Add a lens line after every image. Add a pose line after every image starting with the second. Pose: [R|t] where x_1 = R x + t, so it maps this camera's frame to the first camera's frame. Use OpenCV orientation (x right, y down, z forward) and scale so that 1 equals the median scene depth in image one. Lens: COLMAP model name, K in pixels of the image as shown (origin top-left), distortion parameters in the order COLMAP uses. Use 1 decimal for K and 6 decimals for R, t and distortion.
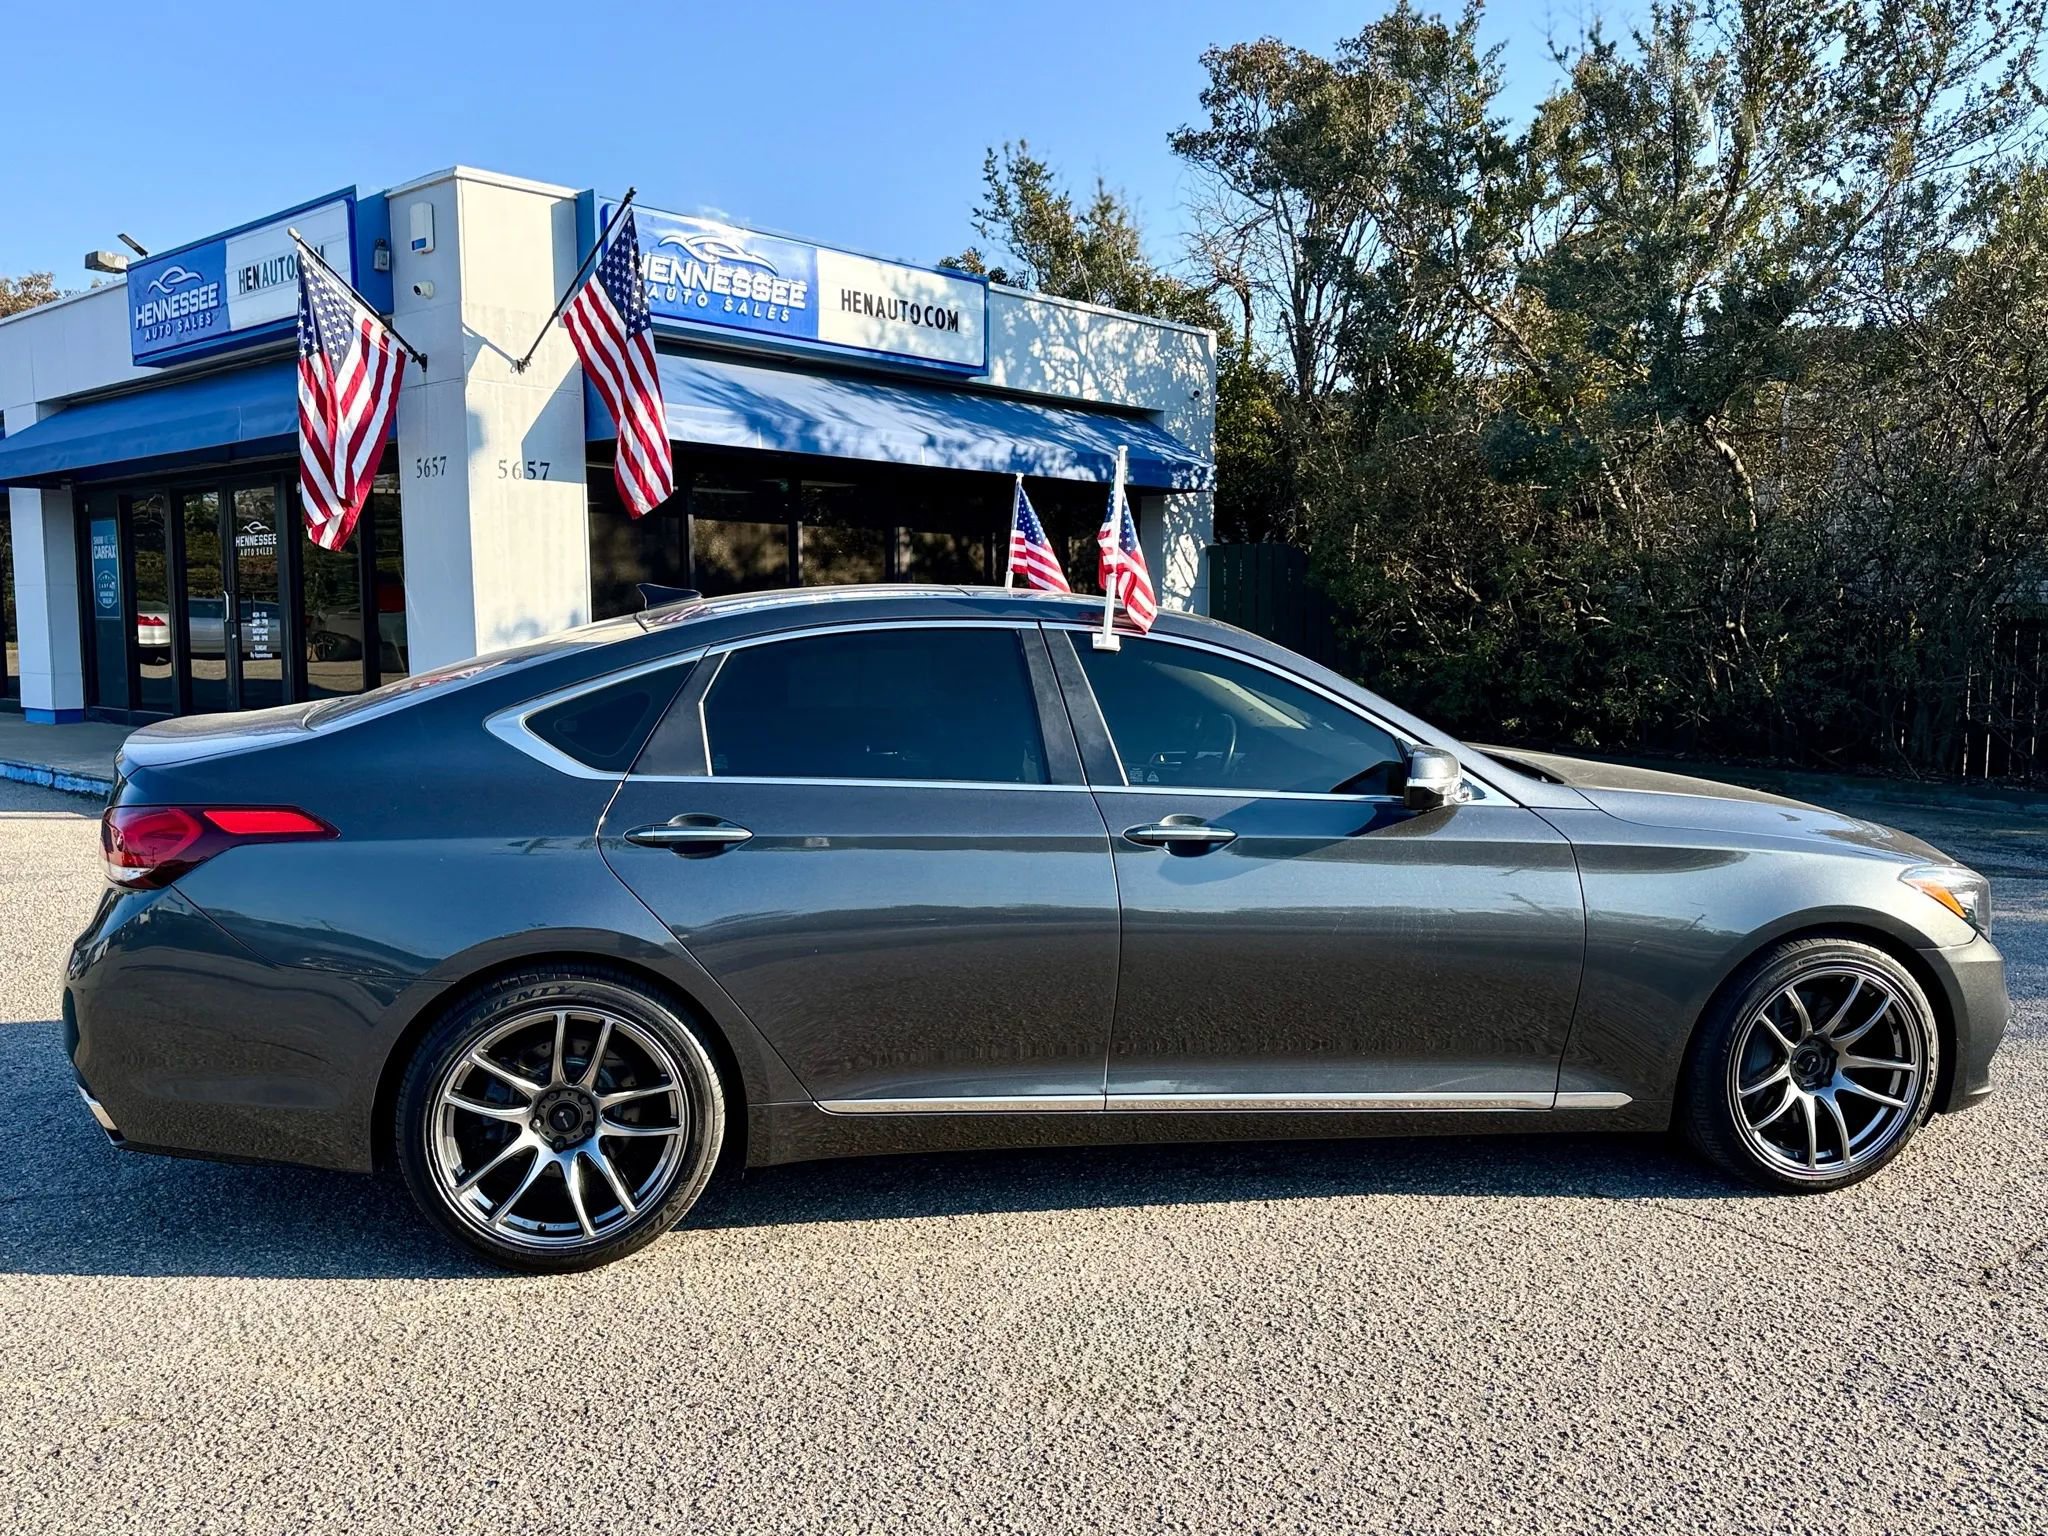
lens RADIAL K [[1699.0, 0, 1009.5], [0, 1699.0, 779.3], [0, 0, 1]] dist [0.042649, -0.064221]
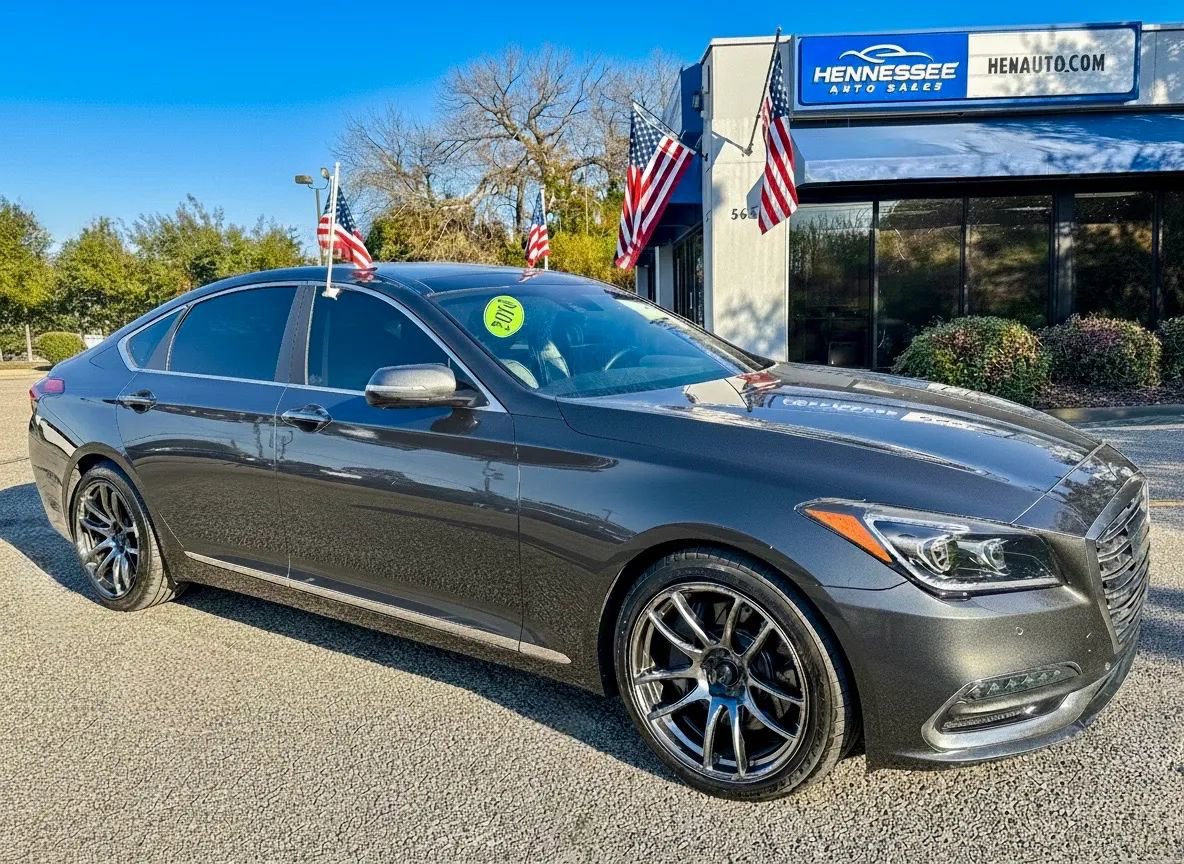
lens RADIAL K [[973.7, 0, 592.8], [0, 973.7, 465.2], [0, 0, 1]] dist [0.009352, 0.002394]
pose [[0.673526, 0.082131, -0.734586, 0.349105], [-0.038247, 0.996349, 0.076330, 0.005872], [0.738173, -0.023315, 0.674208, 0.205799]]
